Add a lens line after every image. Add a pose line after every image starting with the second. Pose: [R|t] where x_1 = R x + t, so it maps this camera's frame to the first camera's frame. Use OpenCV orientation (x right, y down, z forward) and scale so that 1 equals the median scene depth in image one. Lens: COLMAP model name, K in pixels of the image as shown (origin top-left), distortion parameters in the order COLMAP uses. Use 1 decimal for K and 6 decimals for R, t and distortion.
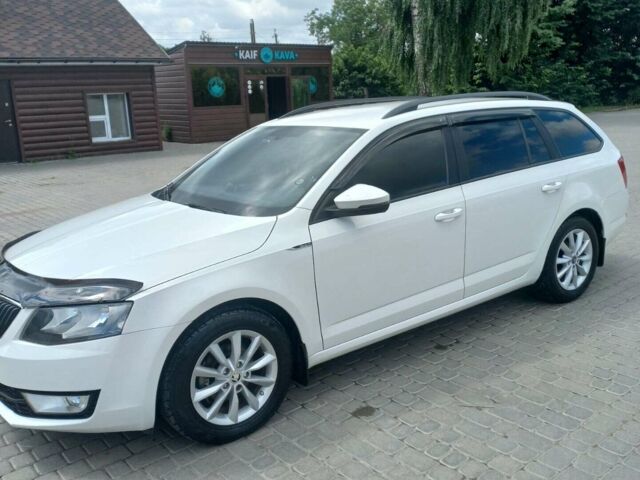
lens RADIAL K [[608.3, 0, 320.0], [0, 608.3, 240.0], [0, 0, 1]] dist [0.059923, -0.020911]
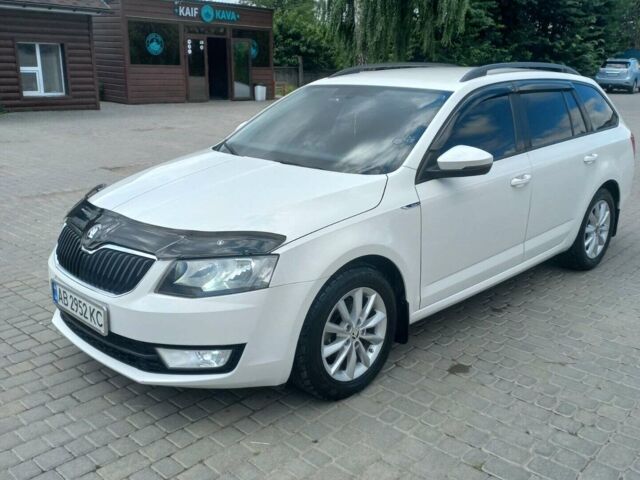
lens RADIAL K [[624.6, 0, 320.0], [0, 624.6, 240.0], [0, 0, 1]] dist [0.086062, -0.084847]
pose [[0.988130, 0.017394, 0.152632, -0.258121], [-0.023254, 0.999056, 0.036692, 0.025482], [-0.151850, -0.039806, 0.987602, 0.001690]]
